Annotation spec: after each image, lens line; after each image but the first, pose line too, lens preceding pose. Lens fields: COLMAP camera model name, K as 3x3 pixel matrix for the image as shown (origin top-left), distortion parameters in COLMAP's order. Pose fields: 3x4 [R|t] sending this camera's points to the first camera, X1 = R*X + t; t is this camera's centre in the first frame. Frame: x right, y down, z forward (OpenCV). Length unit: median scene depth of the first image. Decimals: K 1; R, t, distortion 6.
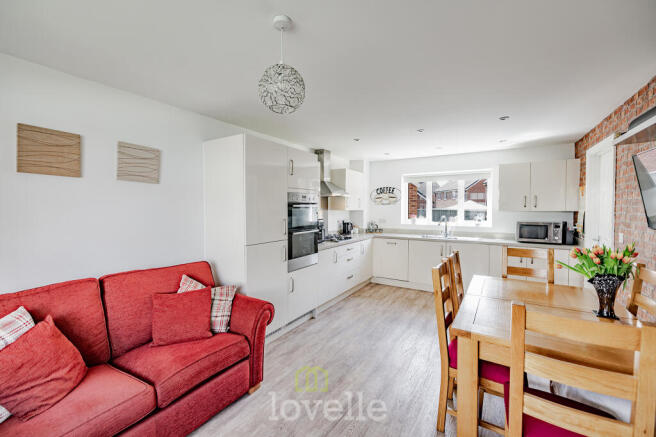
lens RADIAL K [[278.2, 0, 323.6], [0, 278.2, 216.5], [0, 0, 1]] dist [-0.001833, -0.000029]
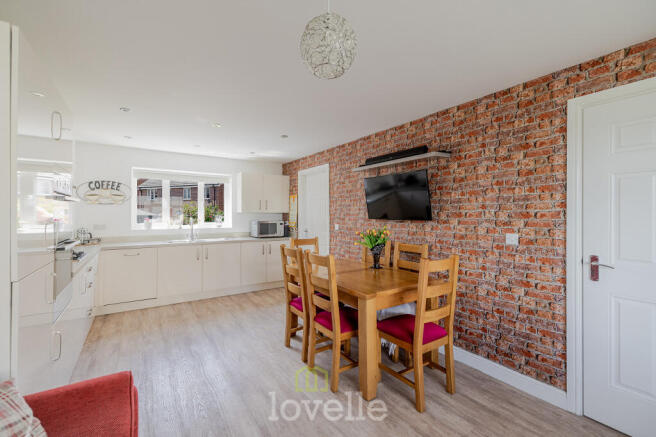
lens RADIAL K [[278.2, 0, 328.8], [0, 278.2, 215.1], [0, 0, 1]] dist [-0.001833, -0.000029]
pose [[0.391698, -0.003434, 0.920087, -0.314464], [0.029177, 0.999536, -0.008690, 0.012196], [-0.919631, 0.030249, 0.391617, 0.248593]]
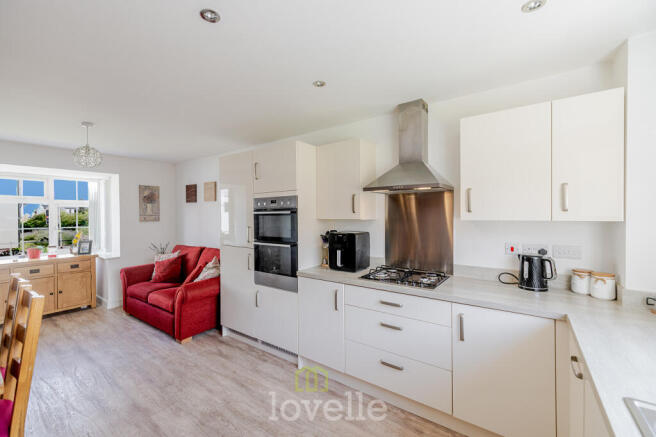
lens RADIAL K [[278.2, 0, 323.4], [0, 278.2, 216.4], [0, 0, 1]] dist [-0.001833, -0.000029]
pose [[-0.080758, -0.003363, -0.996728, 0.642065], [-0.032719, 0.999464, -0.000721, -0.025737], [0.996197, 0.032554, -0.080824, 1.053495]]
